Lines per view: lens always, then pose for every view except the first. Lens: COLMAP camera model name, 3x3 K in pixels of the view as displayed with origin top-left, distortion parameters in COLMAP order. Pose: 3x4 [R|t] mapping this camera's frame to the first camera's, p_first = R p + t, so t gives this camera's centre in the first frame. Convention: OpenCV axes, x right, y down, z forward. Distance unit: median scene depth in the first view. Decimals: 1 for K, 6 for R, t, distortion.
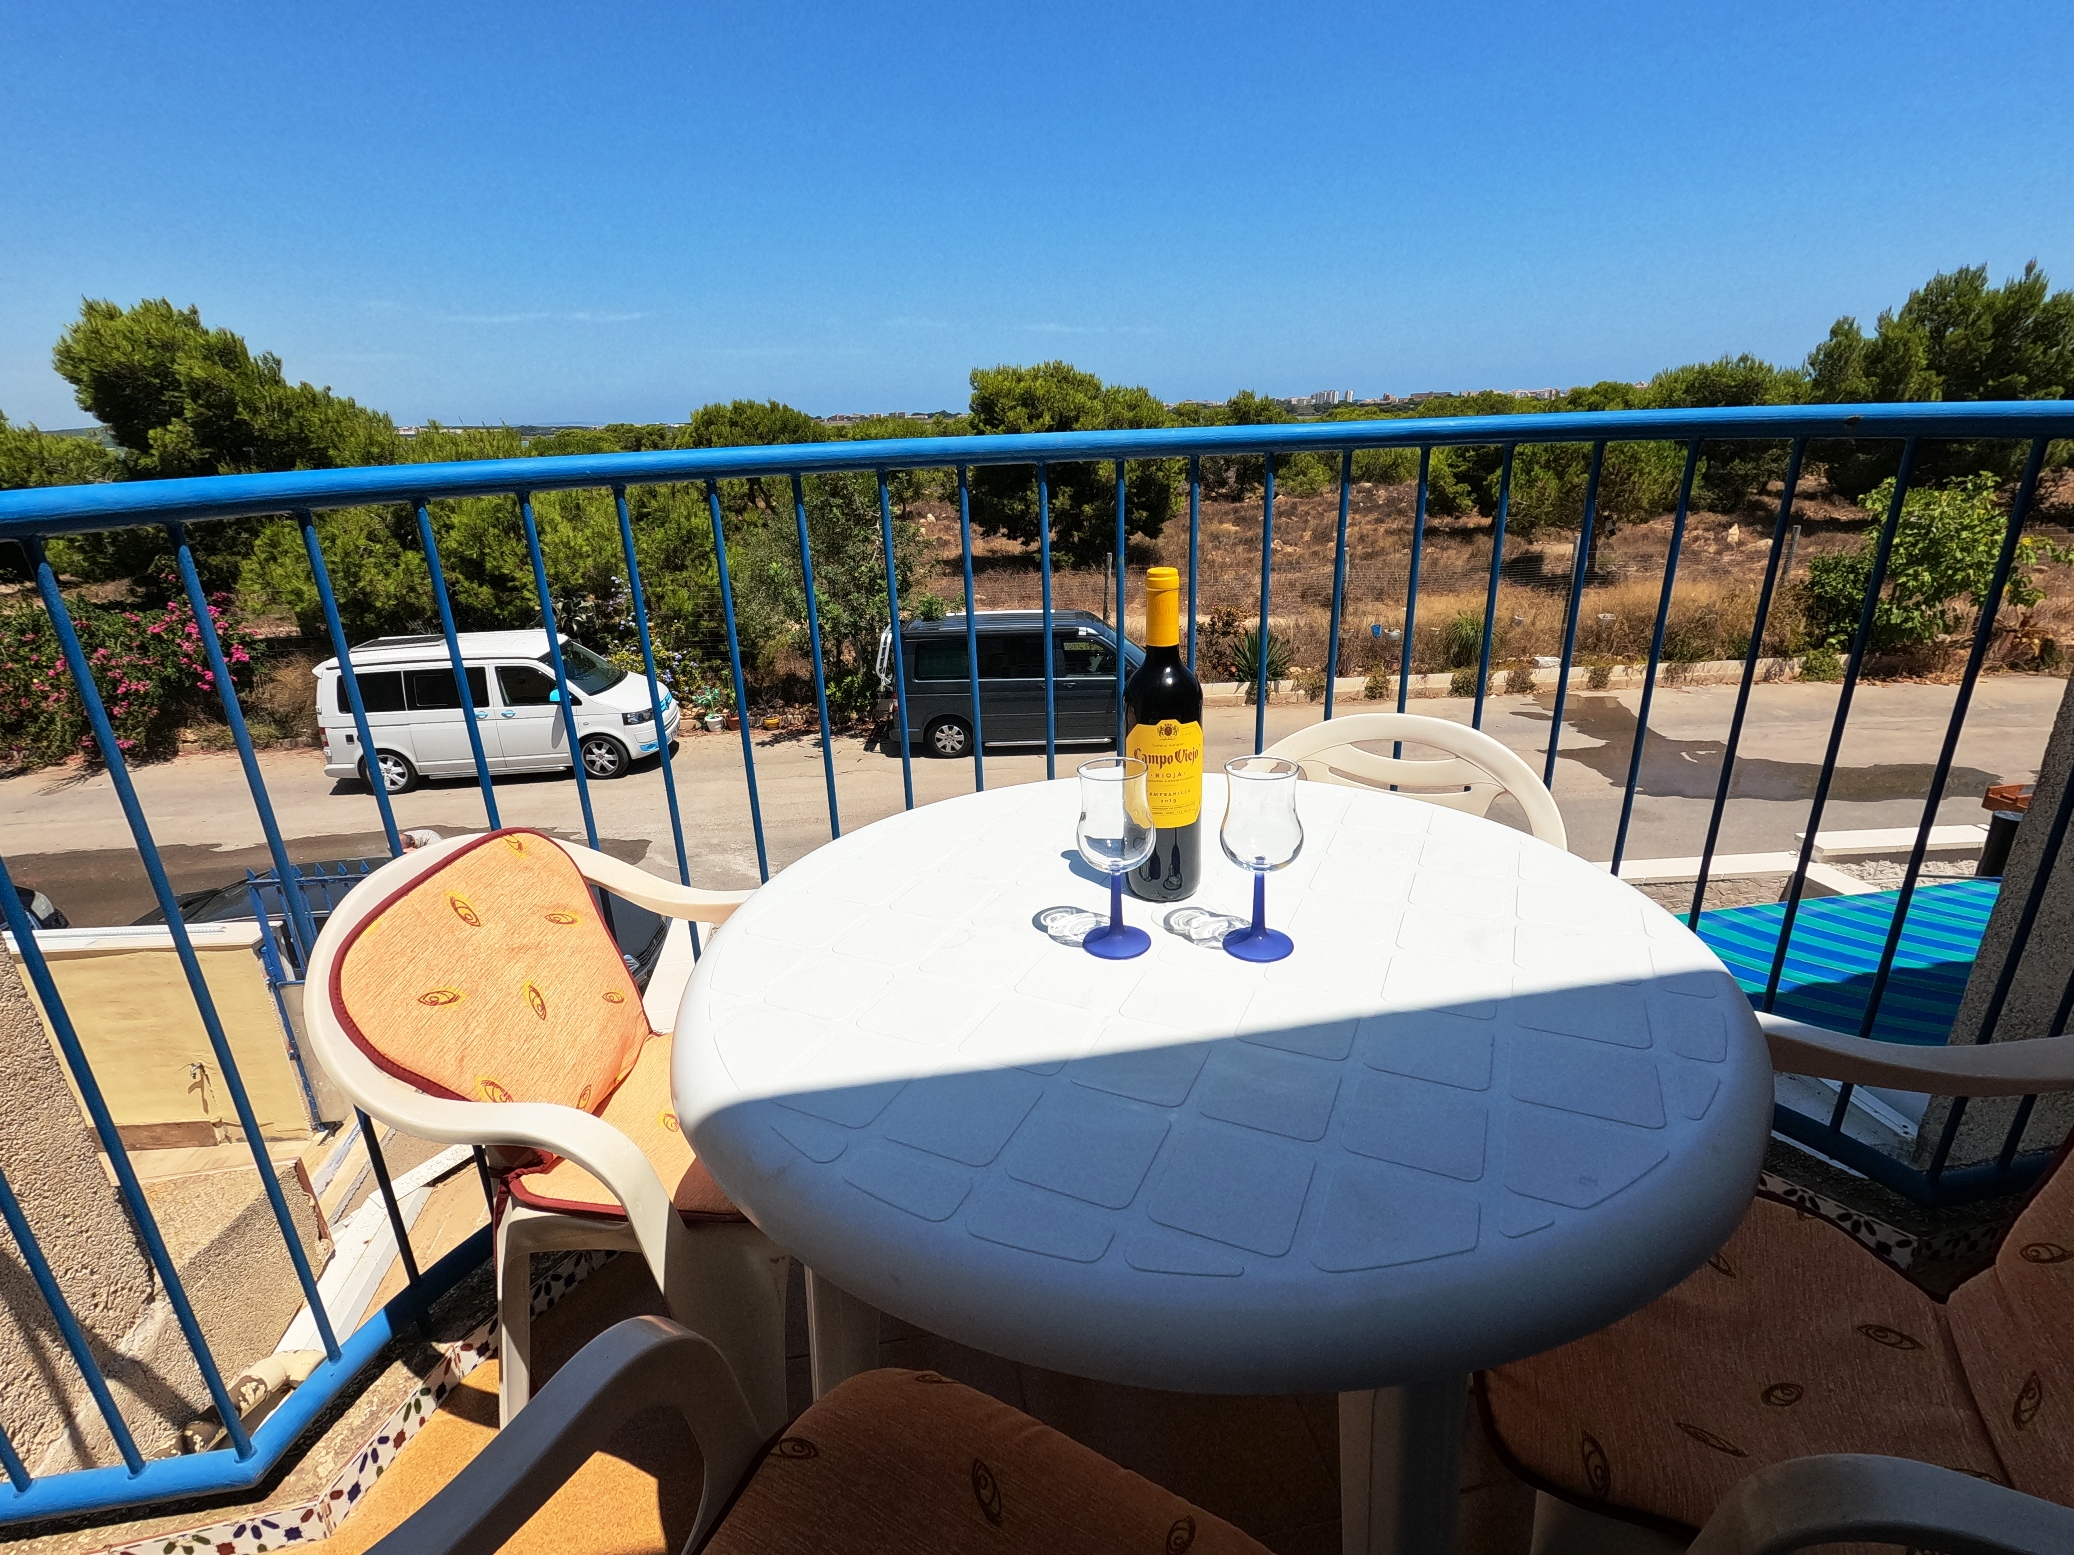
lens RADIAL K [[985.3, 0, 1037.0], [0, 985.3, 777.5], [0, 0, 1]] dist [-0.003217, 0.001300]
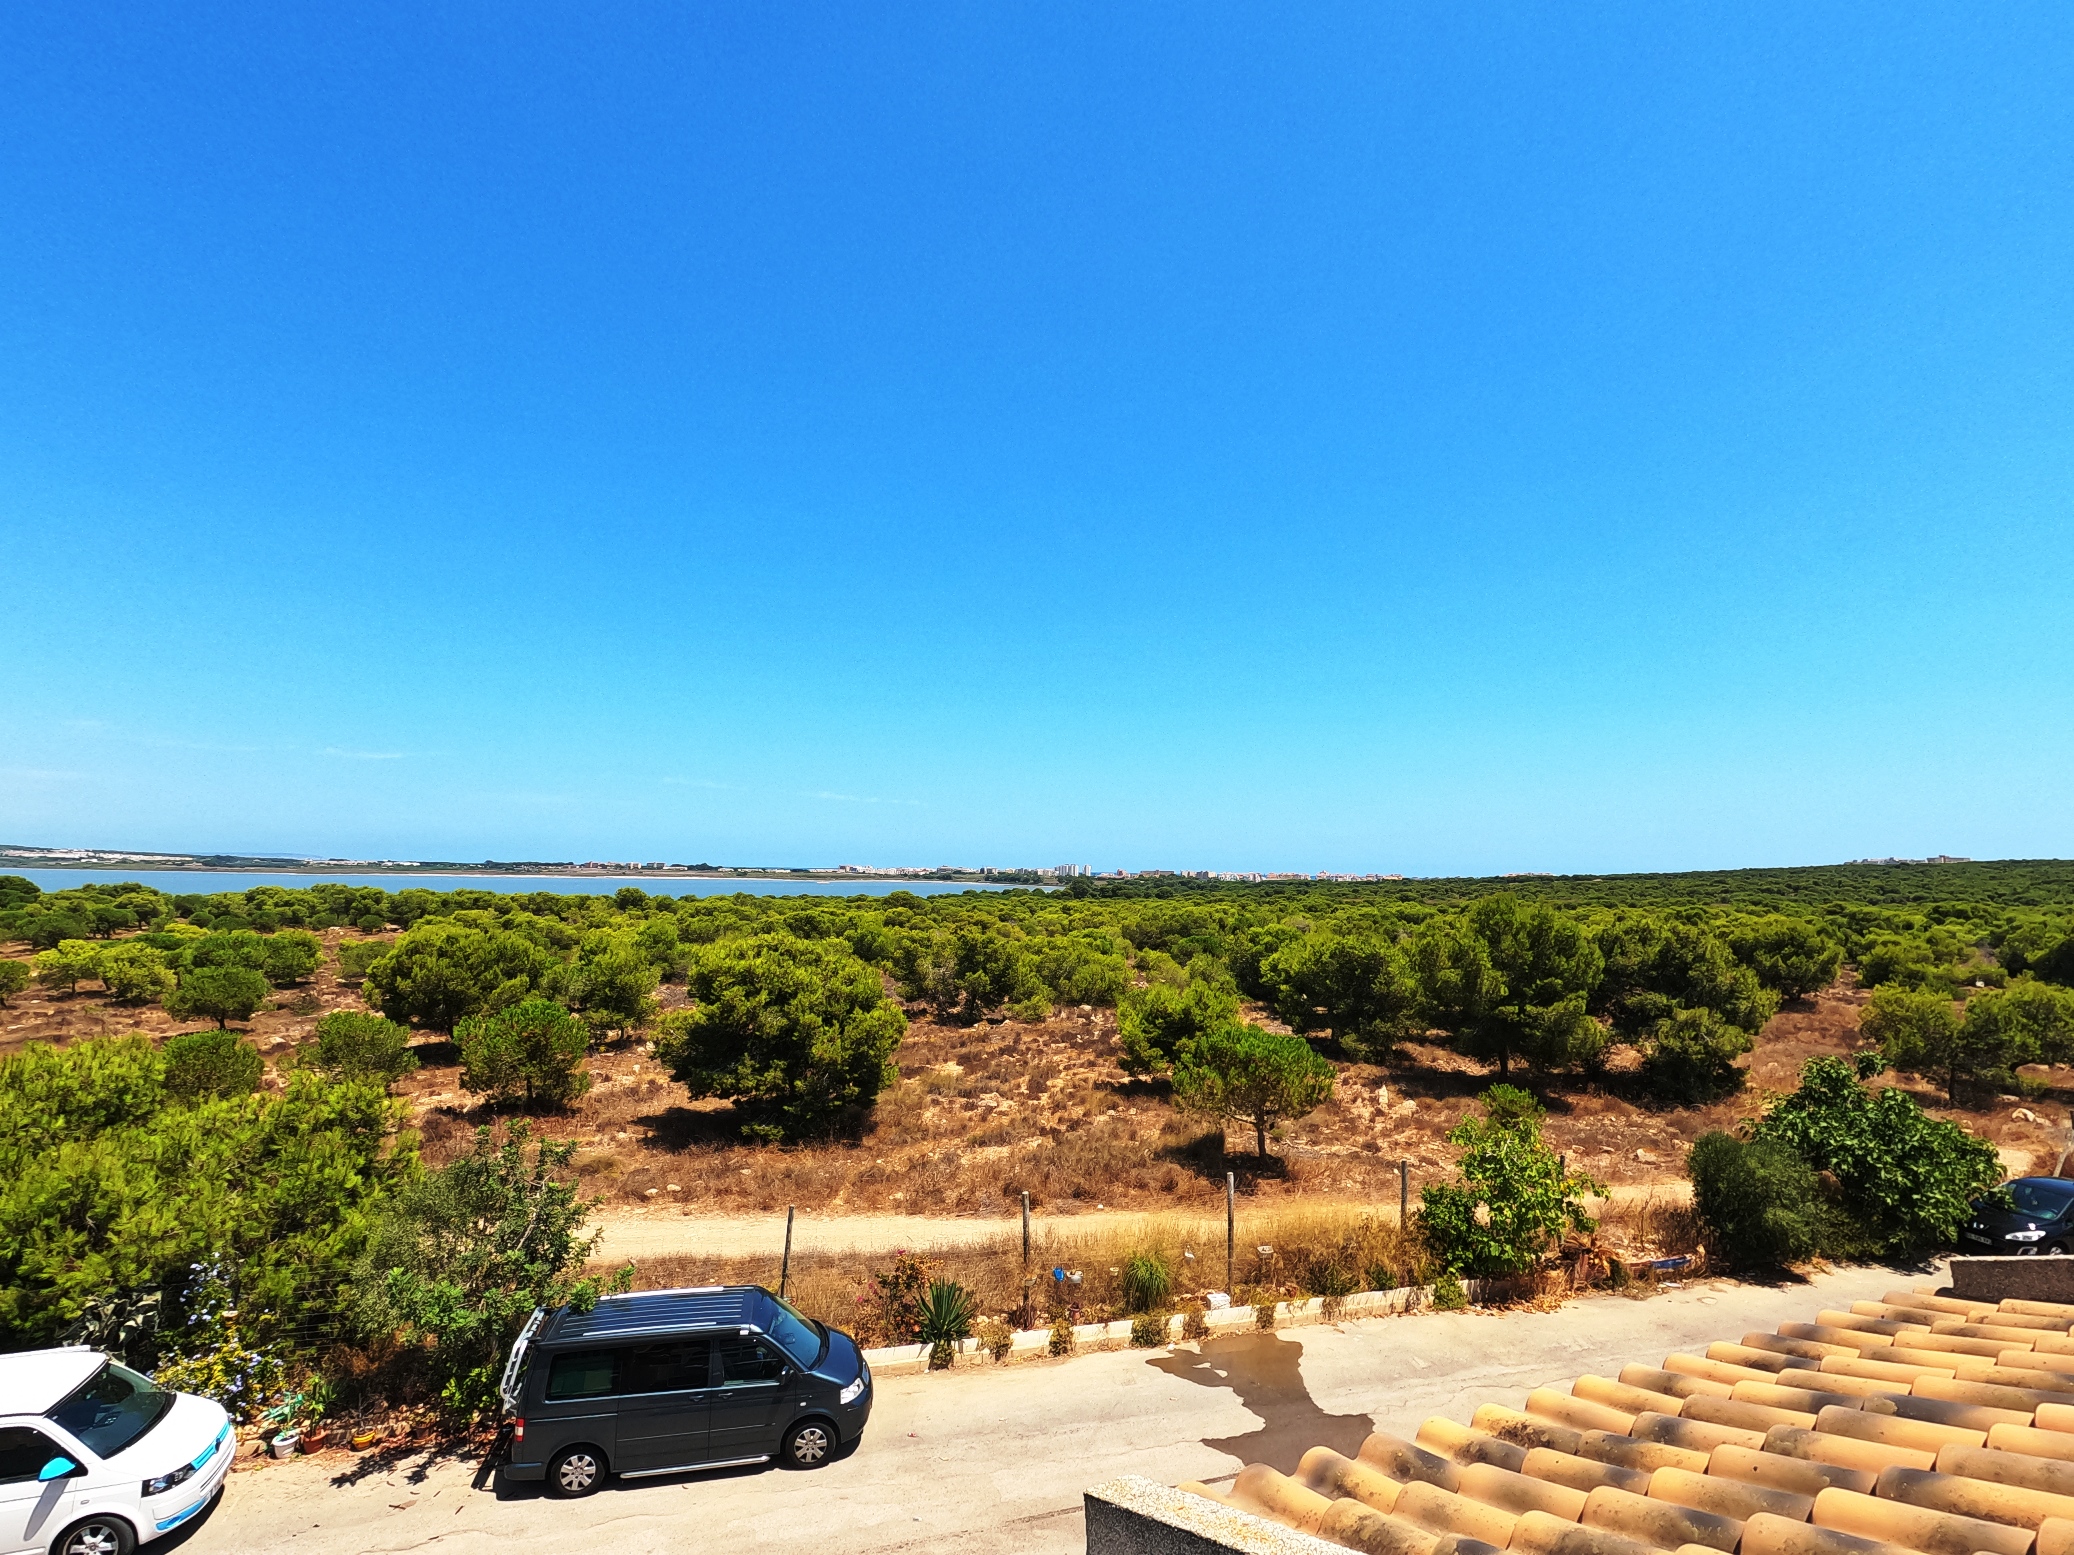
lens RADIAL K [[985.3, 0, 1037.0], [0, 985.3, 777.5], [0, 0, 1]] dist [-0.003217, 0.001300]
pose [[0.971364, 0.068967, 0.227368, 0.057042], [0.037039, 0.901292, -0.431626, -0.176570], [-0.234693, 0.427688, 0.872927, -0.103898]]
